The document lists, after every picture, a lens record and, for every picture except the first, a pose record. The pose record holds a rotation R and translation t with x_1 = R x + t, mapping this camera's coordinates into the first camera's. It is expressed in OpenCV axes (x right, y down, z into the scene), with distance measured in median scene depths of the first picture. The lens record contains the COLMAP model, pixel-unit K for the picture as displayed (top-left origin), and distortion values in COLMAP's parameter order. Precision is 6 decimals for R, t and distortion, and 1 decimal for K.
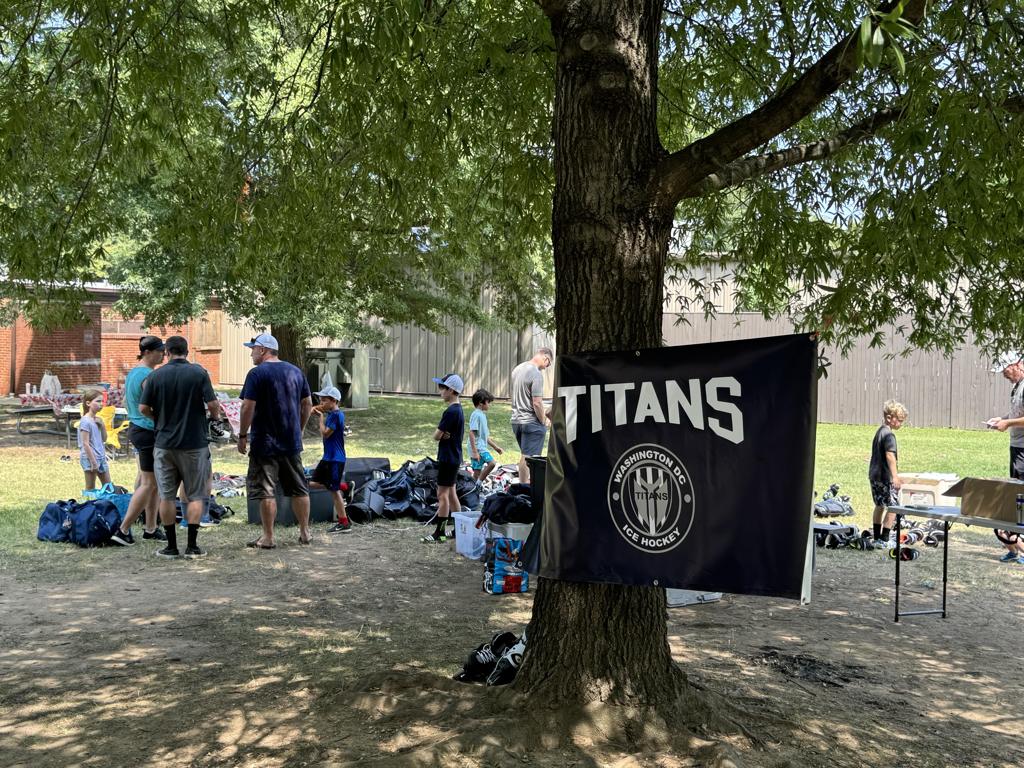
lens RADIAL K [[1196.2, 0, 512.5], [0, 1196.2, 382.9], [0, 0, 1]] dist [-0.003195, 0.000000]
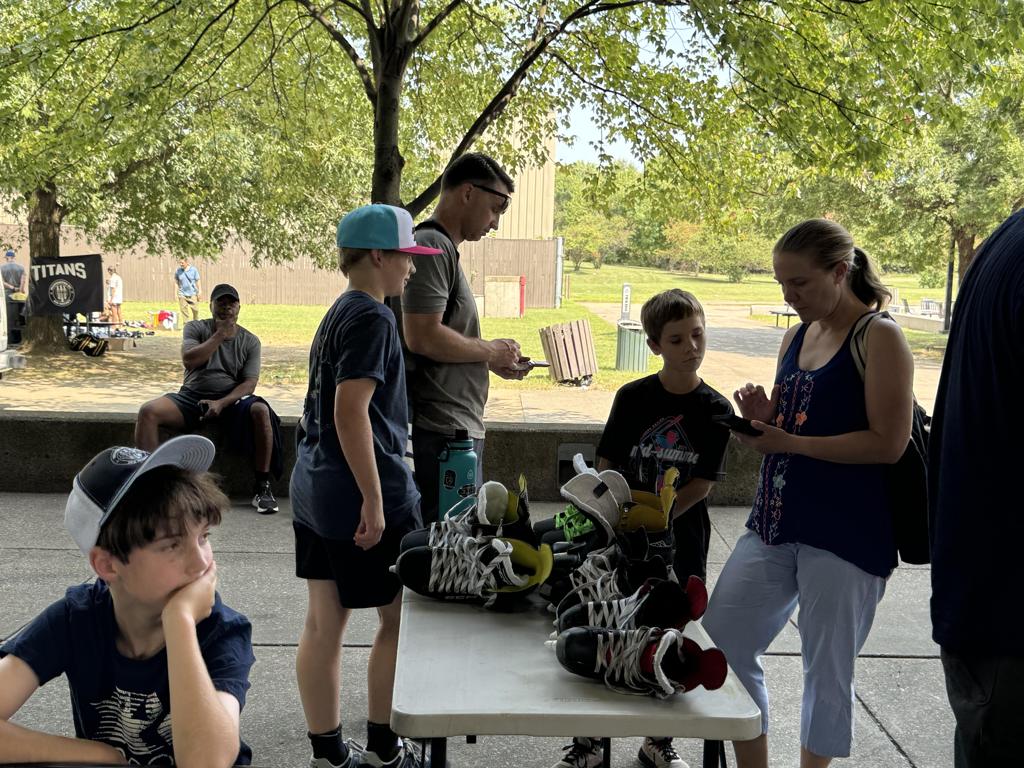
lens RADIAL K [[1221.3, 0, 512.2], [0, 1221.3, 383.3], [0, 0, 1]] dist [0.006365, 0.000000]
pose [[0.852899, -0.043168, 0.520288, -0.698391], [0.000848, 0.996689, 0.081304, 0.061407], [-0.522075, -0.068903, 0.850111, -3.105895]]
